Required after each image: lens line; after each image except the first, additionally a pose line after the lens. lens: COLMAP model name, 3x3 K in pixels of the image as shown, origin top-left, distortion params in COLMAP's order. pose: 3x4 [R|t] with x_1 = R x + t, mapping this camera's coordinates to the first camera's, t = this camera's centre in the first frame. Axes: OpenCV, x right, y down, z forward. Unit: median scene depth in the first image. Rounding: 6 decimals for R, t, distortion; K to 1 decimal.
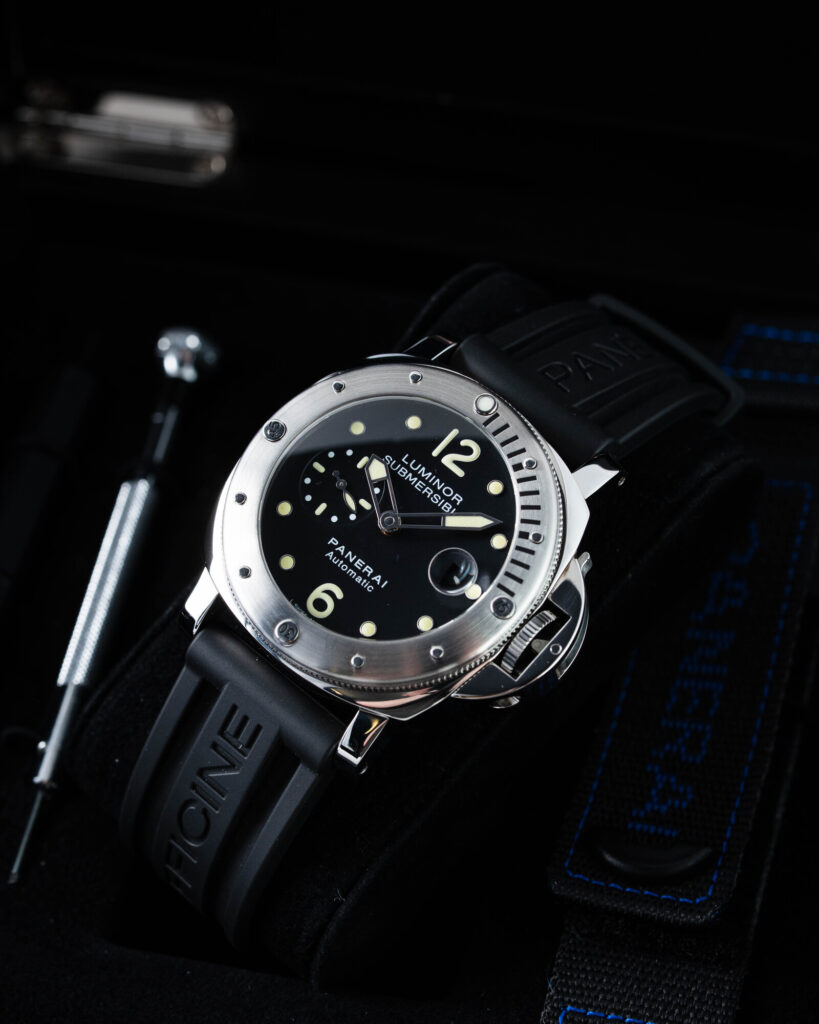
lens RADIAL K [[4677.3, 0, 409.5], [0, 4677.3, 512.0], [0, 0, 1]] dist [0.205147, -4.218670]
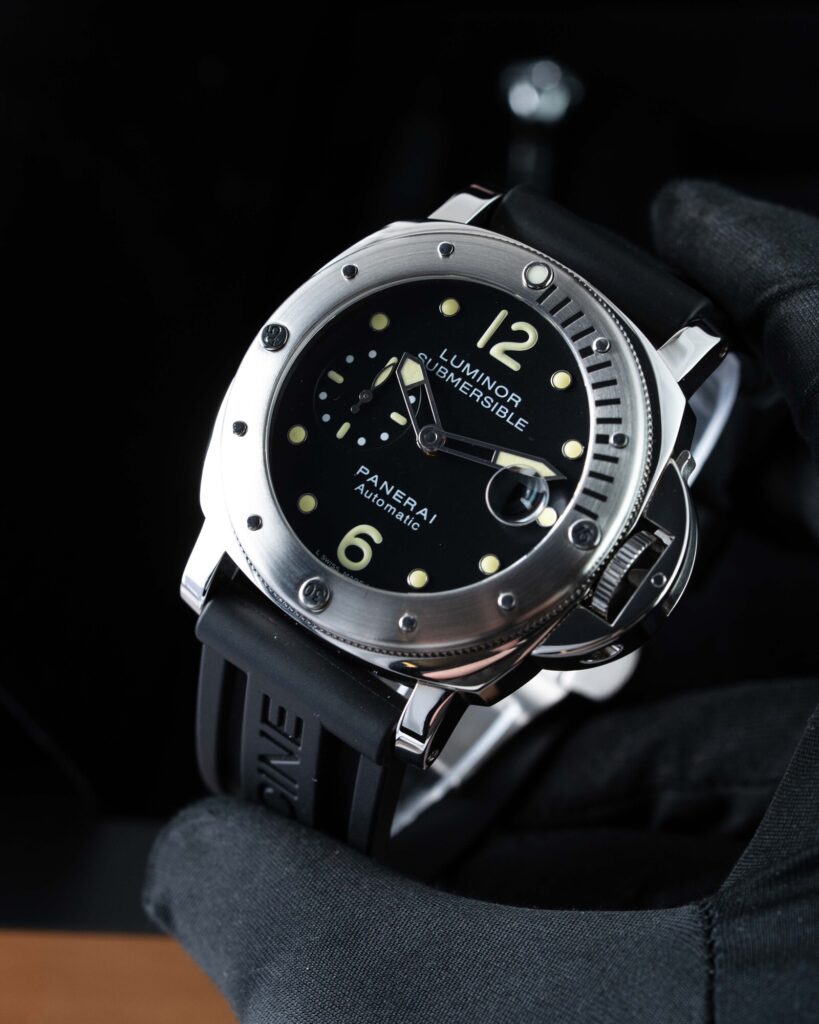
lens RADIAL K [[4677.3, 0, 409.5], [0, 4677.3, 512.0], [0, 0, 1]] dist [0.205147, -4.218670]
pose [[0.993223, -0.106177, -0.047269, 0.027793], [0.108386, 0.993002, 0.046896, -0.022748], [0.041959, -0.051702, 0.997781, 0.219233]]
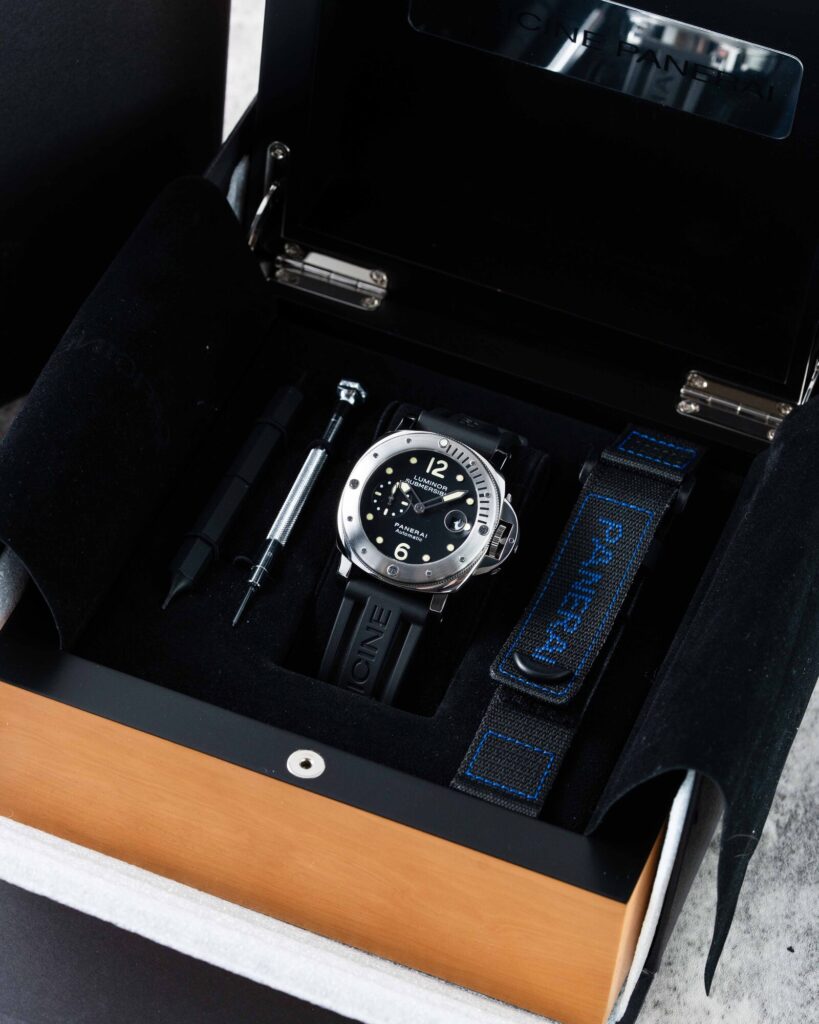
lens RADIAL K [[4677.3, 0, 409.5], [0, 4677.3, 512.0], [0, 0, 1]] dist [0.205147, -4.218670]
pose [[0.945135, -0.307453, 0.110421, -0.249537], [0.301460, 0.951064, 0.067811, -0.145131], [-0.125866, -0.030803, 0.991569, -1.158218]]
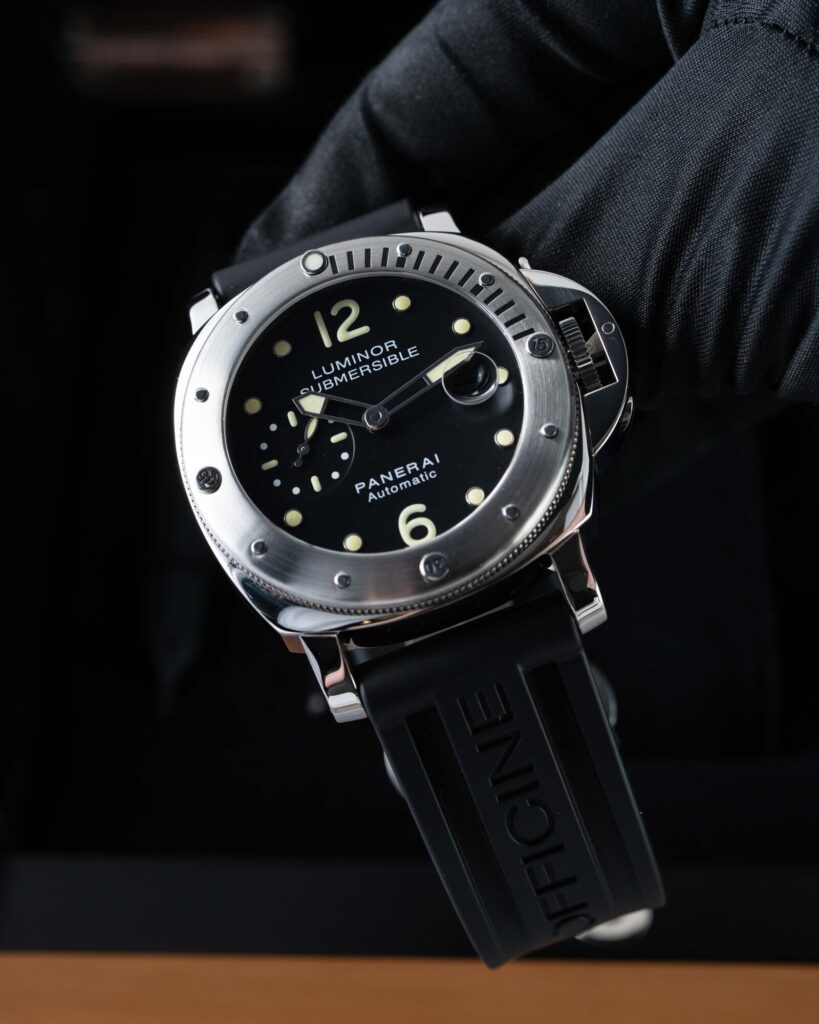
lens RADIAL K [[4677.3, 0, 409.5], [0, 4677.3, 512.0], [0, 0, 1]] dist [0.205147, -4.218670]
pose [[0.495337, -0.790113, 0.361058, -0.323196], [0.841855, 0.539132, 0.024852, -0.004704], [-0.214294, 0.291648, 0.932212, 0.207561]]
